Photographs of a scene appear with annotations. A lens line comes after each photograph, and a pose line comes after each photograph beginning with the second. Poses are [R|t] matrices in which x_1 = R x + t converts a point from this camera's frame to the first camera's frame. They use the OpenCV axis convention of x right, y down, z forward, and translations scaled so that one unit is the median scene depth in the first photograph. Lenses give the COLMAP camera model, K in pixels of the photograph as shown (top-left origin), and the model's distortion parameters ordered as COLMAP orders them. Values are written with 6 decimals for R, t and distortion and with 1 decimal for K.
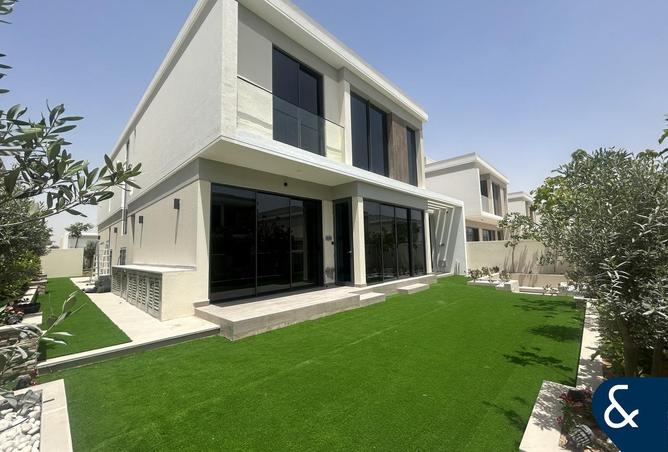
lens RADIAL K [[271.6, 0, 335.9], [0, 271.6, 225.5], [0, 0, 1]] dist [-0.001162, -0.000047]
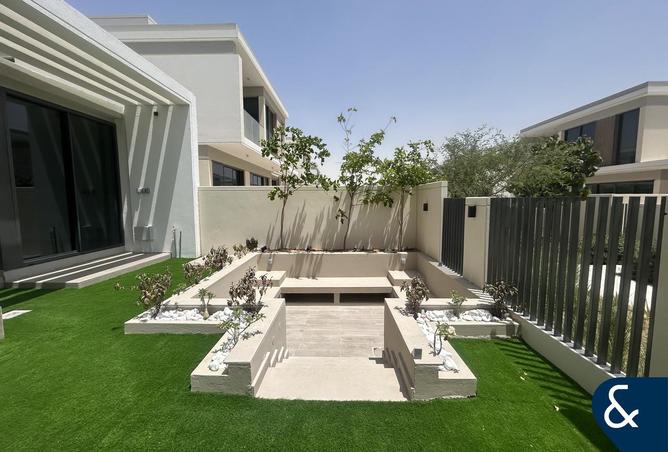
lens RADIAL K [[271.6, 0, 334.6], [0, 271.6, 224.7], [0, 0, 1]] dist [-0.001162, -0.000047]
pose [[0.739149, -0.036964, 0.672527, 0.333402], [-0.078564, 0.986946, 0.140592, 0.041386], [-0.668945, -0.156755, 0.726595, 0.493390]]
